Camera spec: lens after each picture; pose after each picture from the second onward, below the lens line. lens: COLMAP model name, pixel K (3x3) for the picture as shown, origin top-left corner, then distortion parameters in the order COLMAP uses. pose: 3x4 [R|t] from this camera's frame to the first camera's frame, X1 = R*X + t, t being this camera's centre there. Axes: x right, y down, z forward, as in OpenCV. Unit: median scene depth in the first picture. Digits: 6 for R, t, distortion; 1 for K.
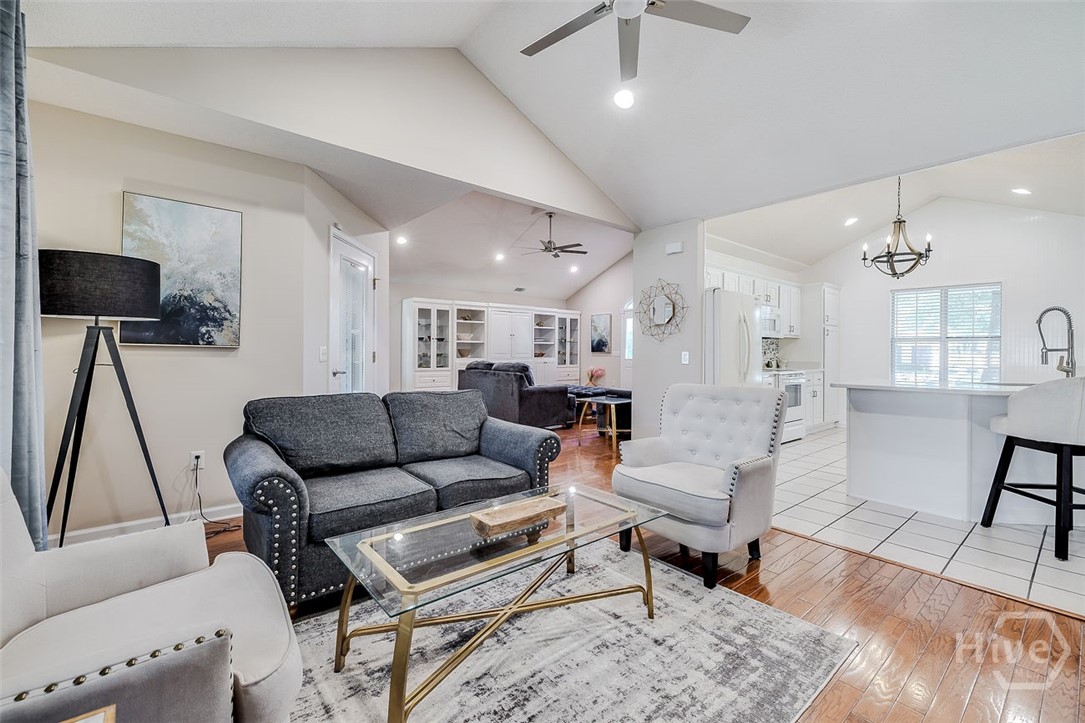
lens RADIAL K [[459.9, 0, 543.3], [0, 459.9, 351.6], [0, 0, 1]] dist [0.000496, -0.000047]
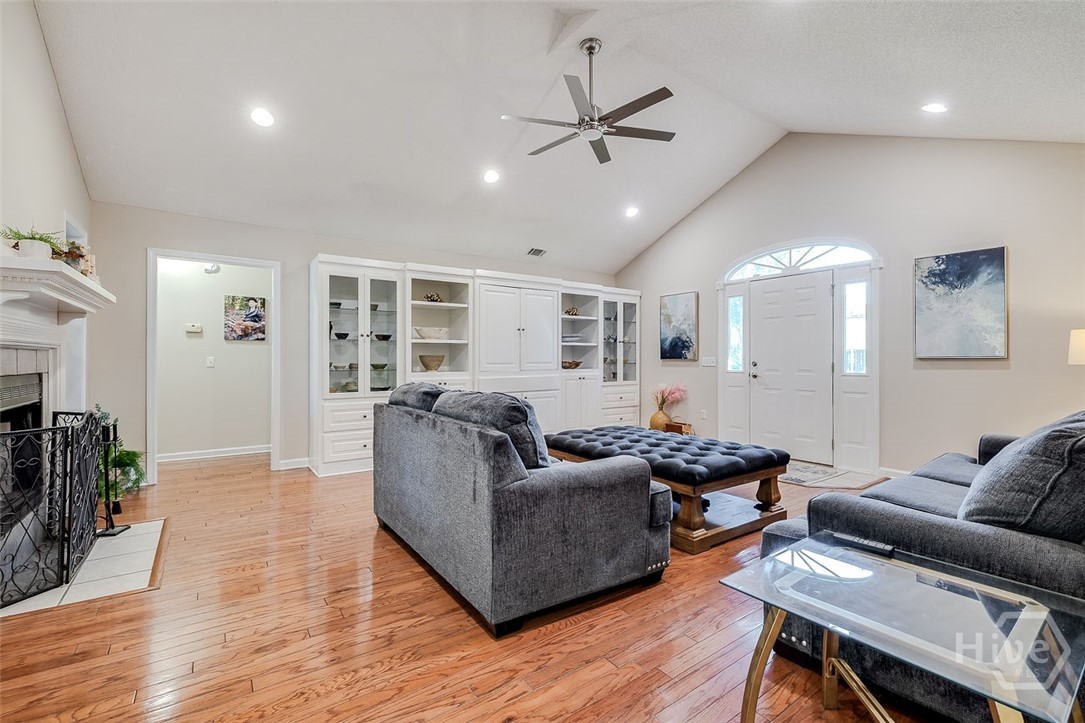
lens RADIAL K [[468.8, 0, 543.2], [0, 468.8, 357.8], [0, 0, 1]] dist [0.001398, 0.000276]
pose [[0.996885, -0.007683, -0.078491, 0.002721], [0.007402, 0.999965, -0.003868, 0.000463], [0.078518, 0.003275, 0.996907, 0.476865]]
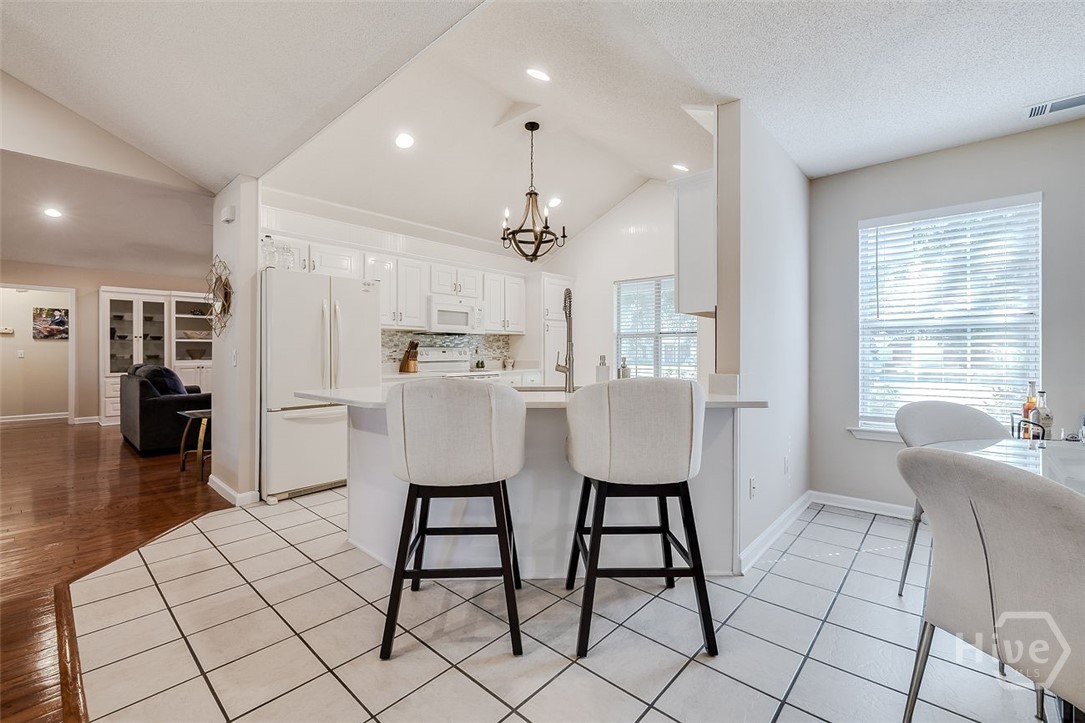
lens RADIAL K [[459.9, 0, 543.3], [0, 459.9, 351.6], [0, 0, 1]] dist [0.000496, -0.000047]
pose [[0.990342, -0.007377, 0.138452, 0.352898], [0.007597, 0.999971, -0.001064, 0.003955], [-0.138440, 0.002106, 0.990369, 0.084992]]
